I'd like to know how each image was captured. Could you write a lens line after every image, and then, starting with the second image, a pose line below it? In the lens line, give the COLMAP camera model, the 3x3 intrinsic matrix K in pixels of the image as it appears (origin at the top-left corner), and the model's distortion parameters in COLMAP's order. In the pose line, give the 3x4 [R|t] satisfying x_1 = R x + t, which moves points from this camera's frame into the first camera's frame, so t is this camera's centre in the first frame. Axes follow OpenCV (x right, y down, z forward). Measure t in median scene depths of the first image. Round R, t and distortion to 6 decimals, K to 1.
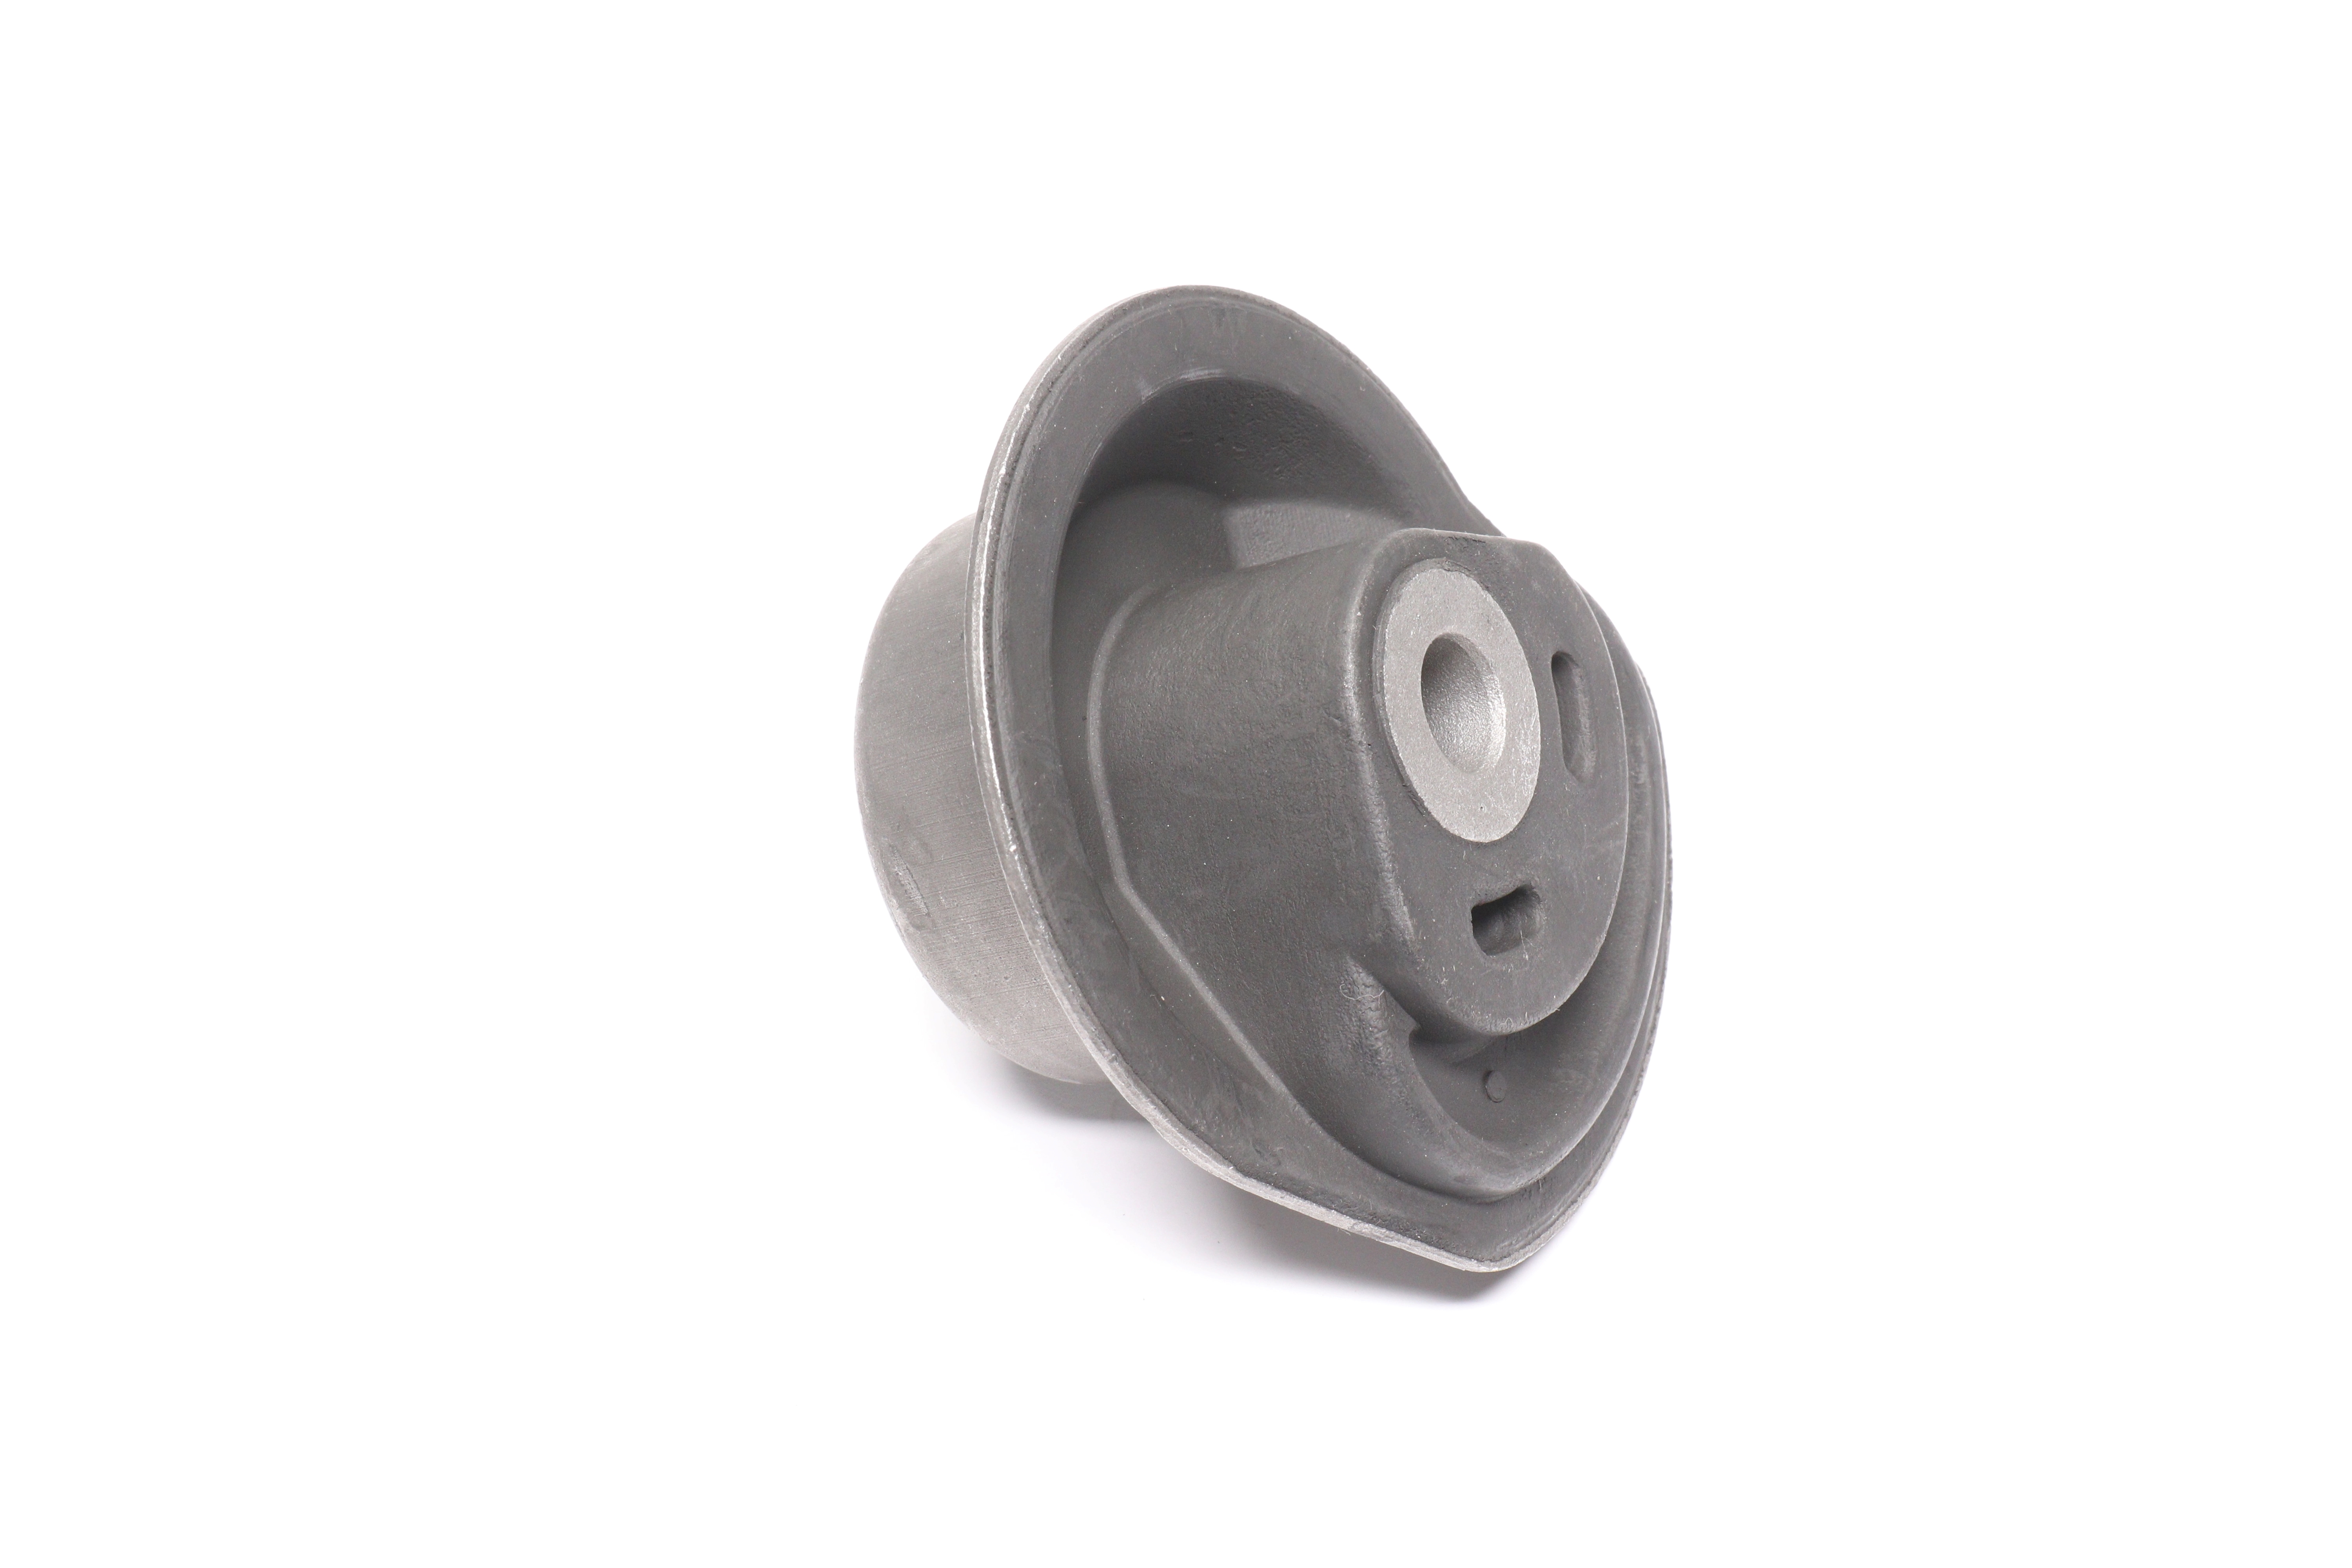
lens RADIAL K [[3566.5, 0, 1176.0], [0, 3566.5, 784.0], [0, 0, 1]] dist [-0.001974, -0.002546]
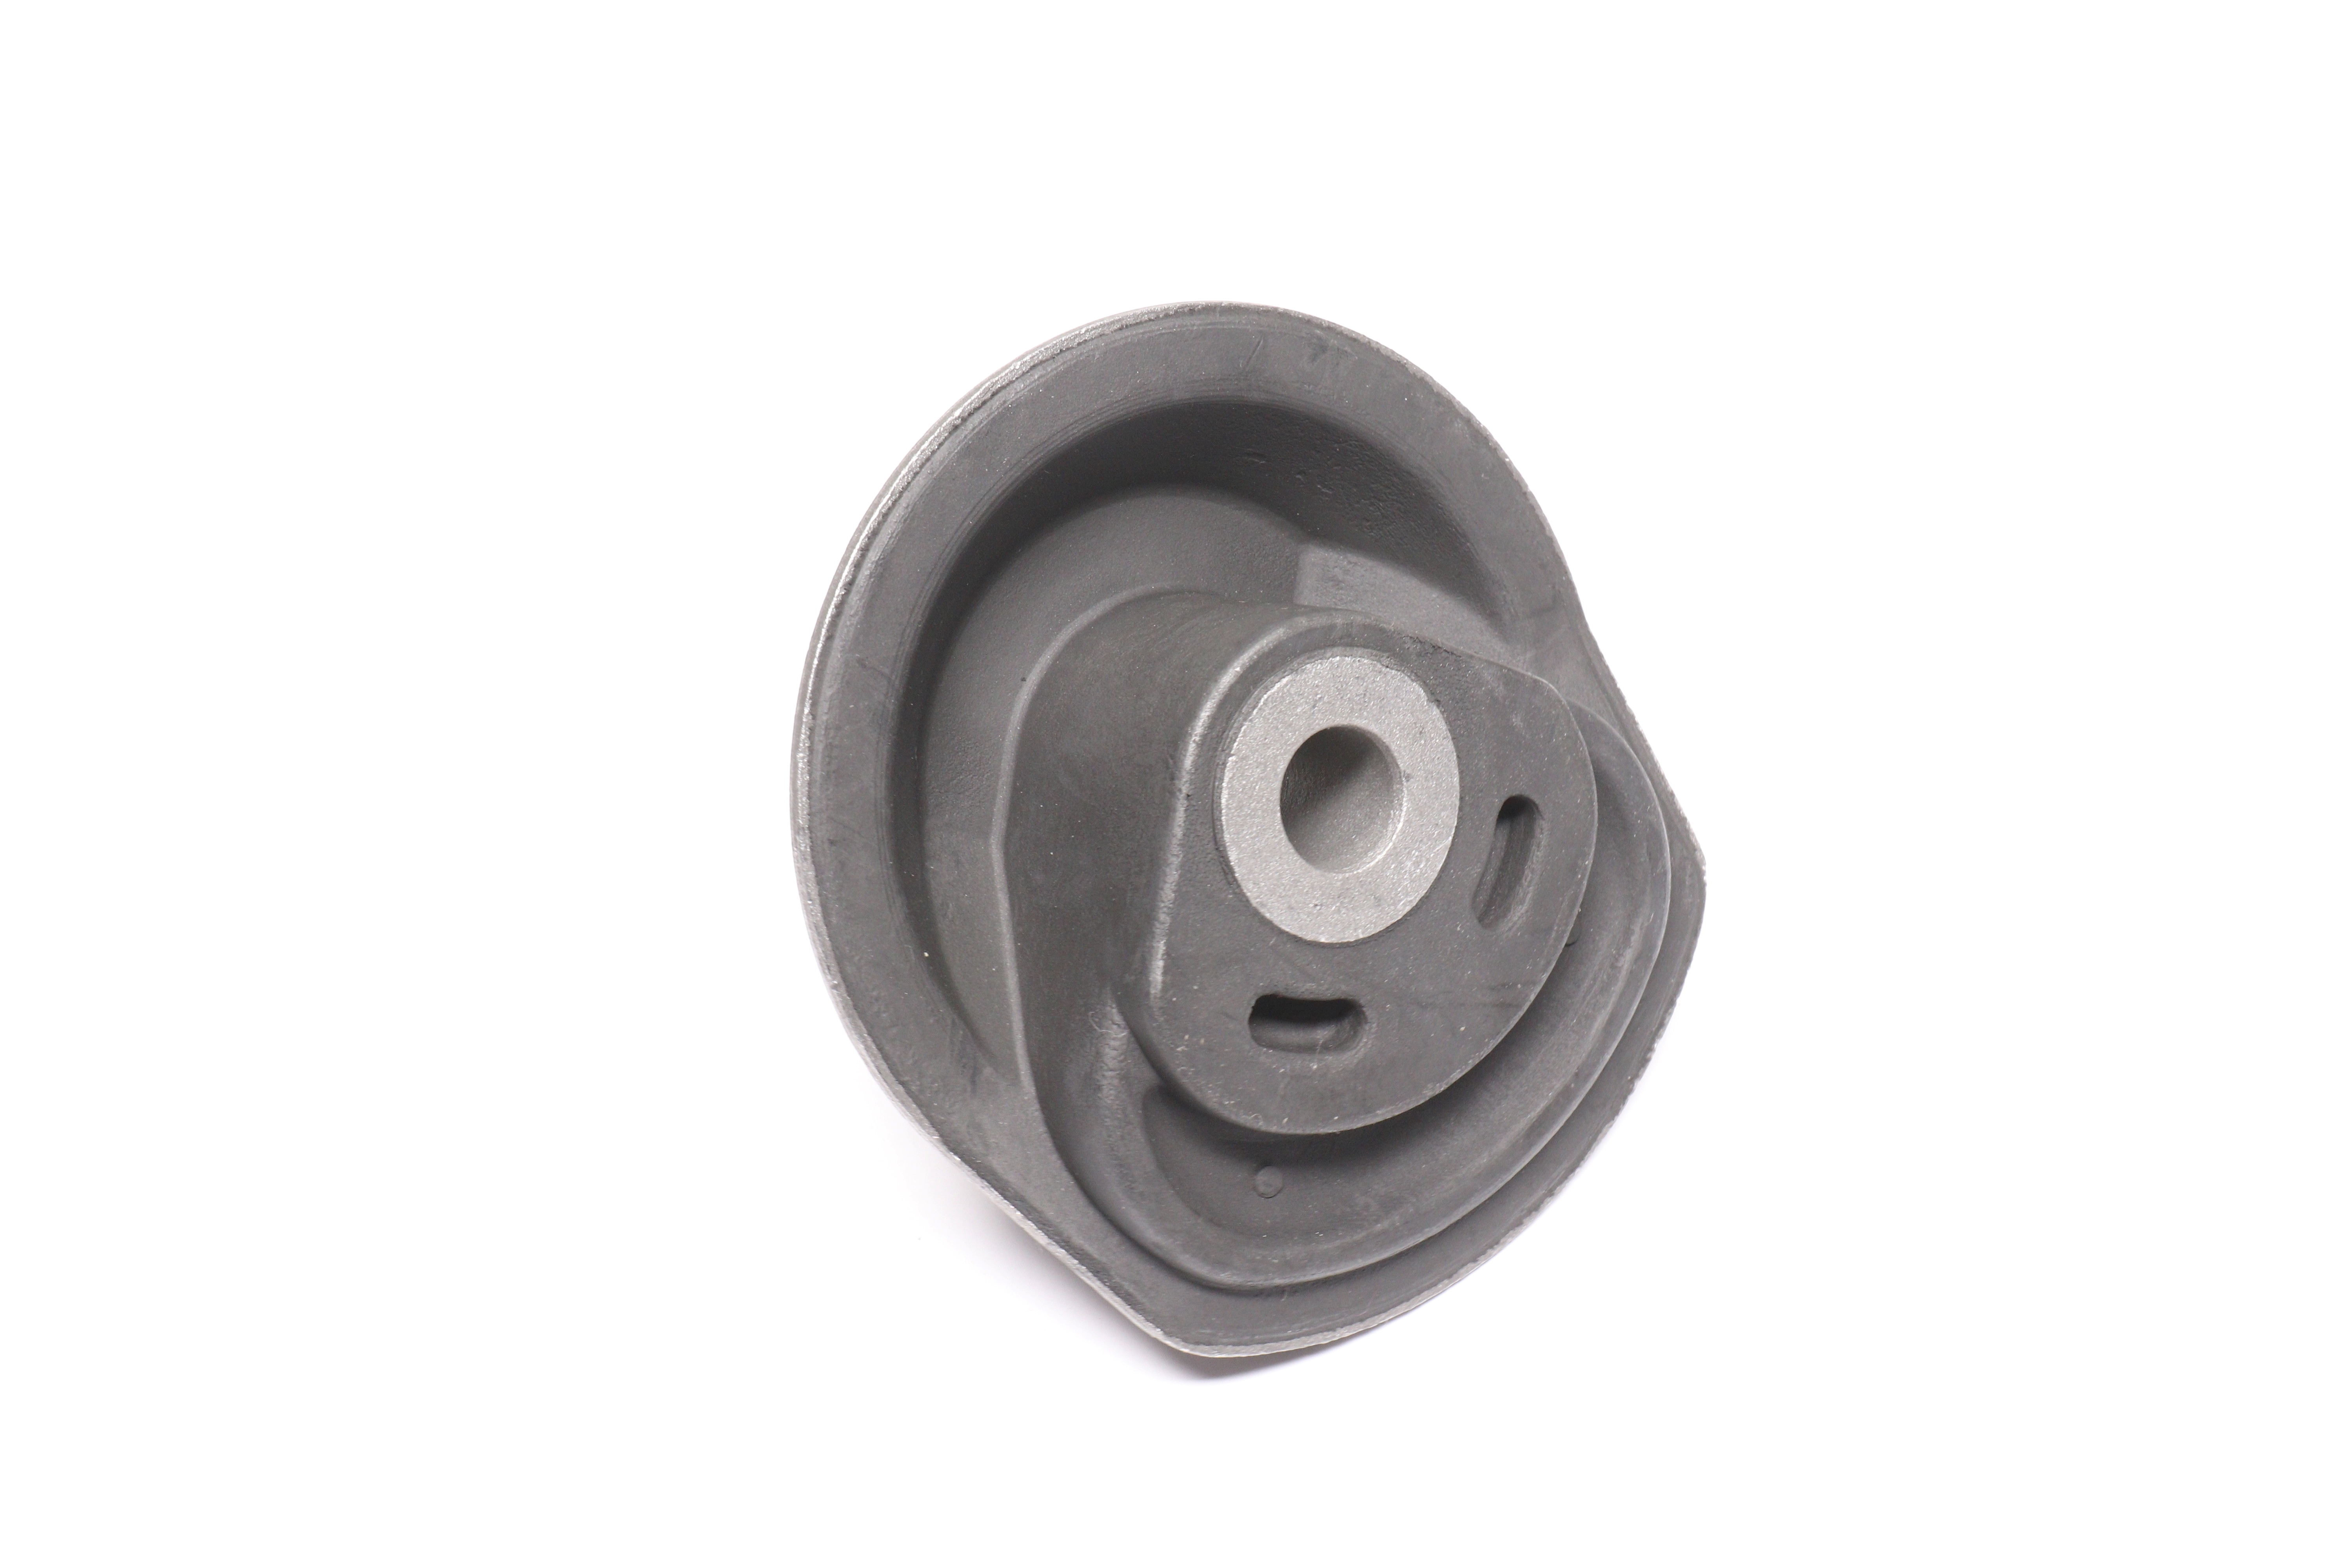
lens RADIAL K [[3566.5, 0, 1176.0], [0, 3566.5, 784.0], [0, 0, 1]] dist [-0.001974, -0.002546]
pose [[0.845561, 0.358719, -0.395408, 0.432965], [-0.351668, 0.931490, 0.093035, -0.102817], [0.401692, 0.060386, 0.913782, 0.095406]]
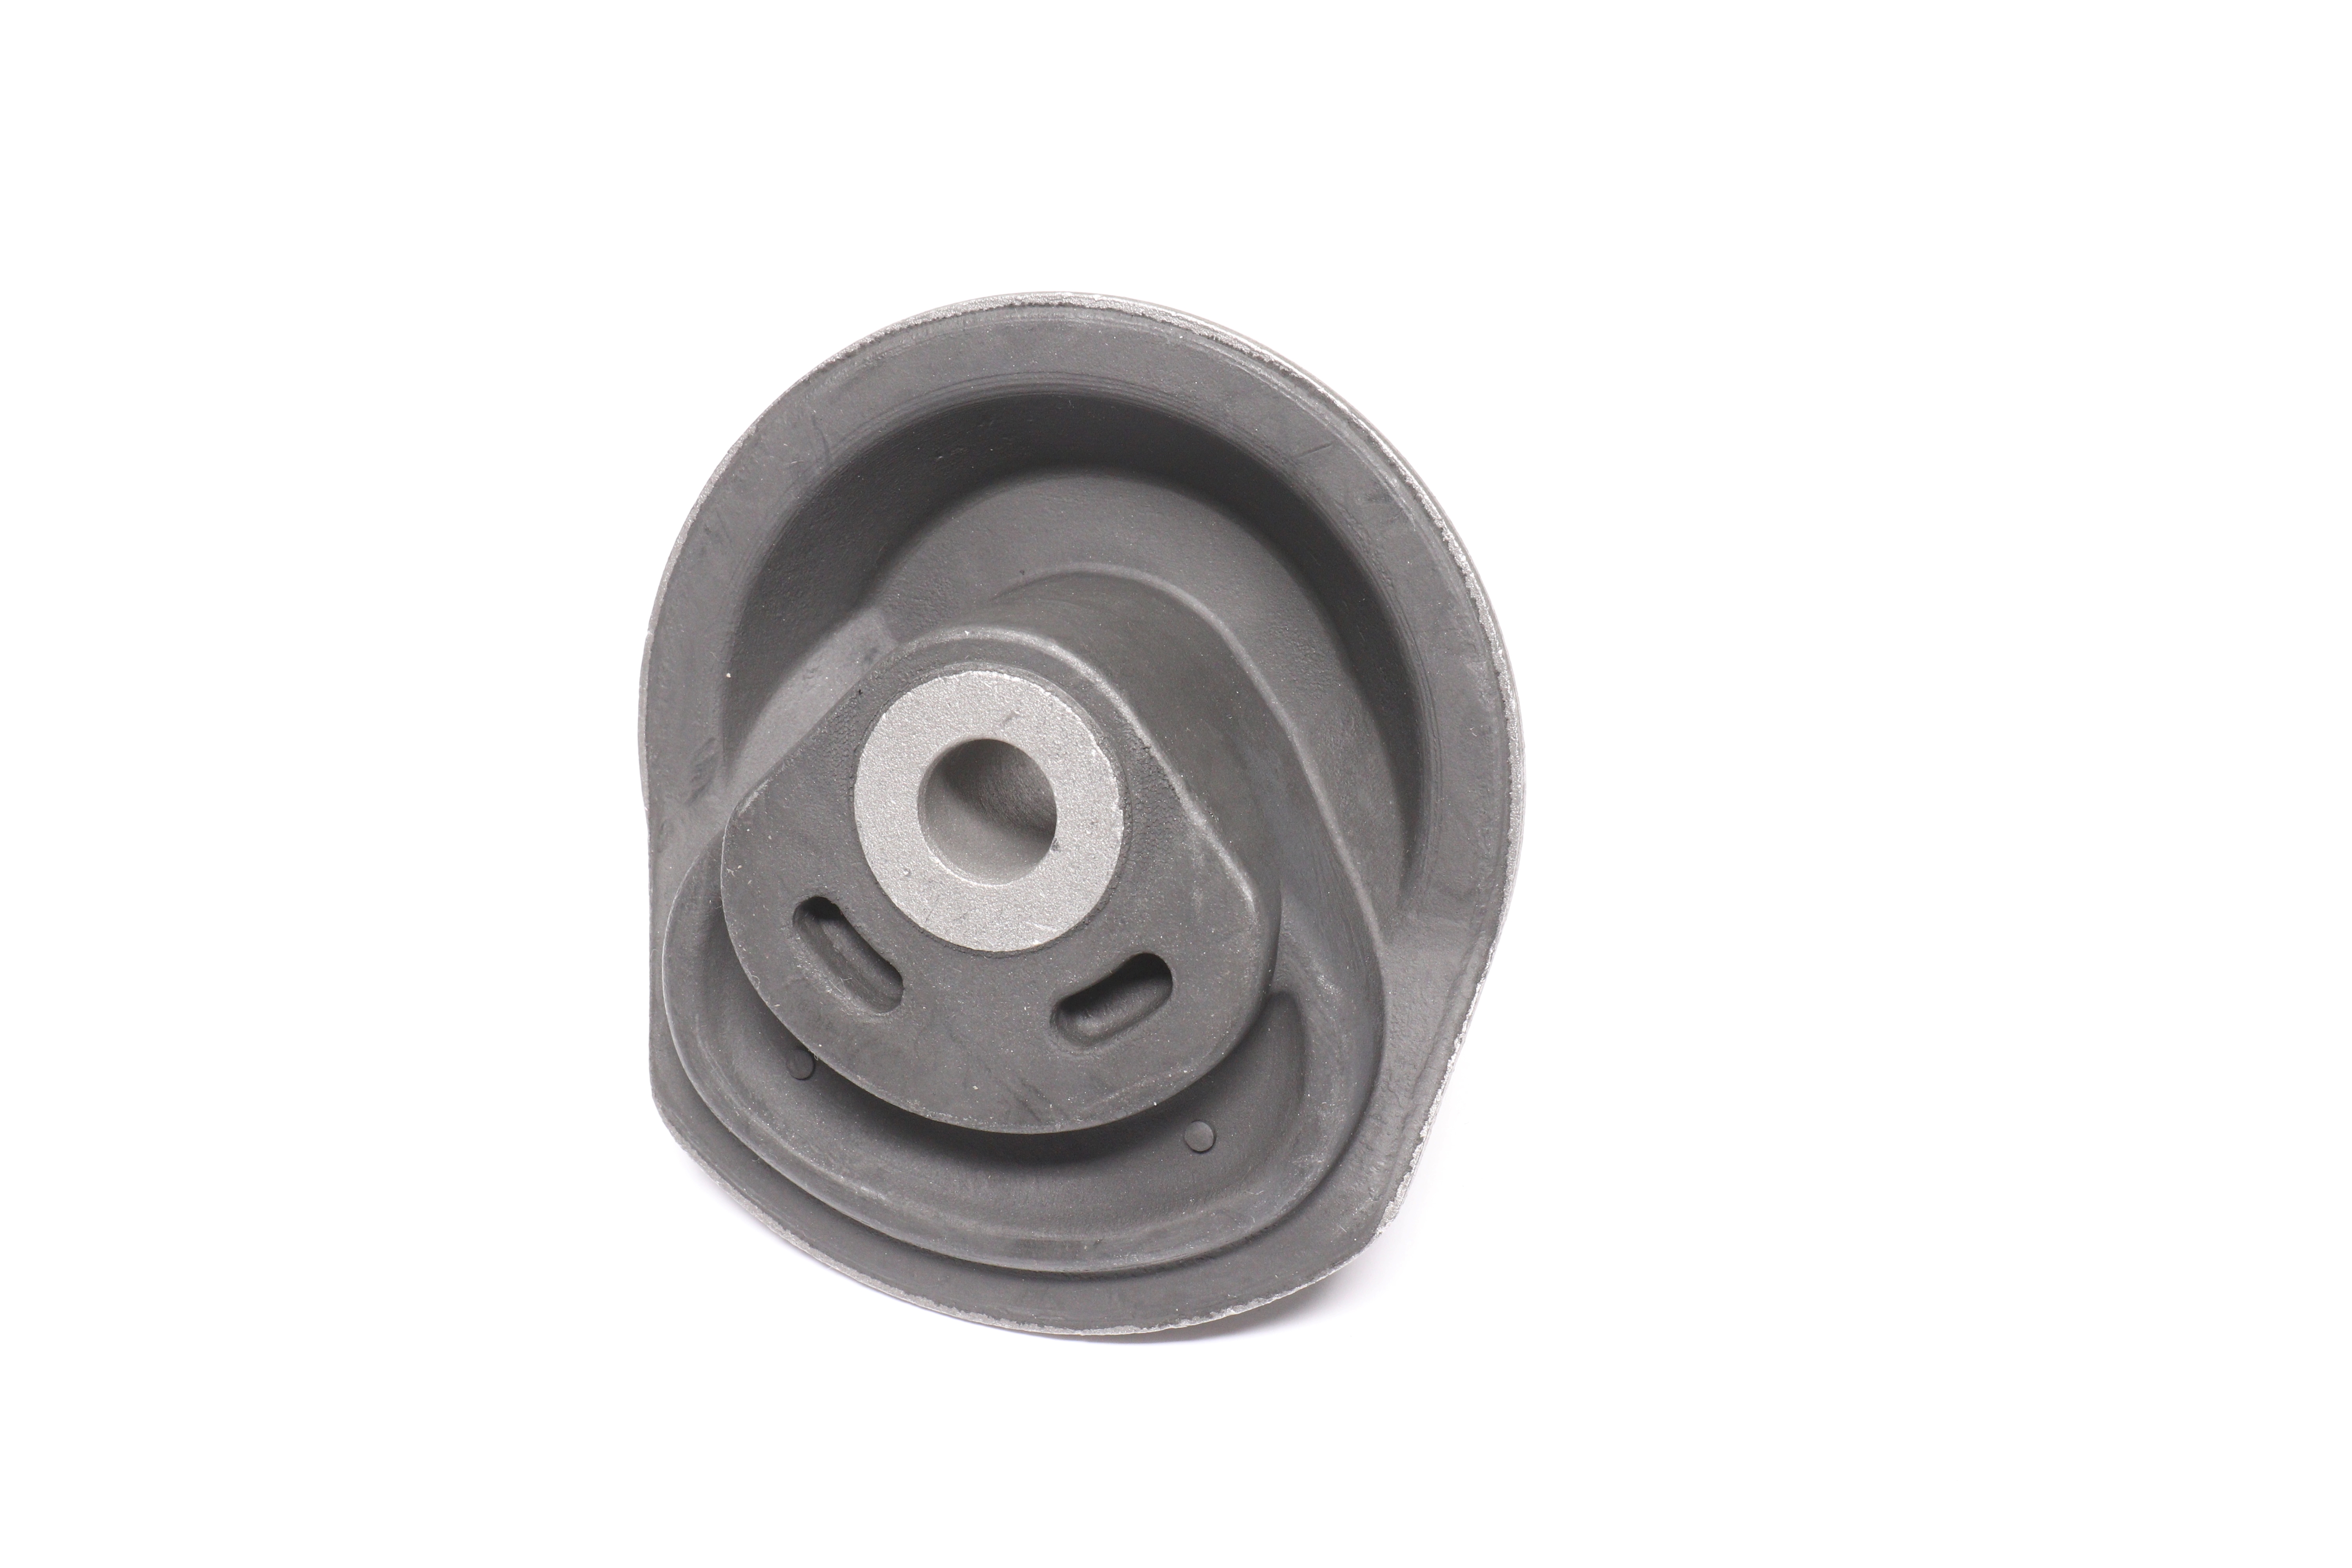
lens RADIAL K [[3566.5, 0, 1176.0], [0, 3566.5, 784.0], [0, 0, 1]] dist [-0.001974, -0.002546]
pose [[-0.076665, 0.694925, -0.714984, 0.784048], [-0.663994, 0.499362, 0.556551, -0.617443], [0.743797, 0.517413, 0.423143, 0.639210]]
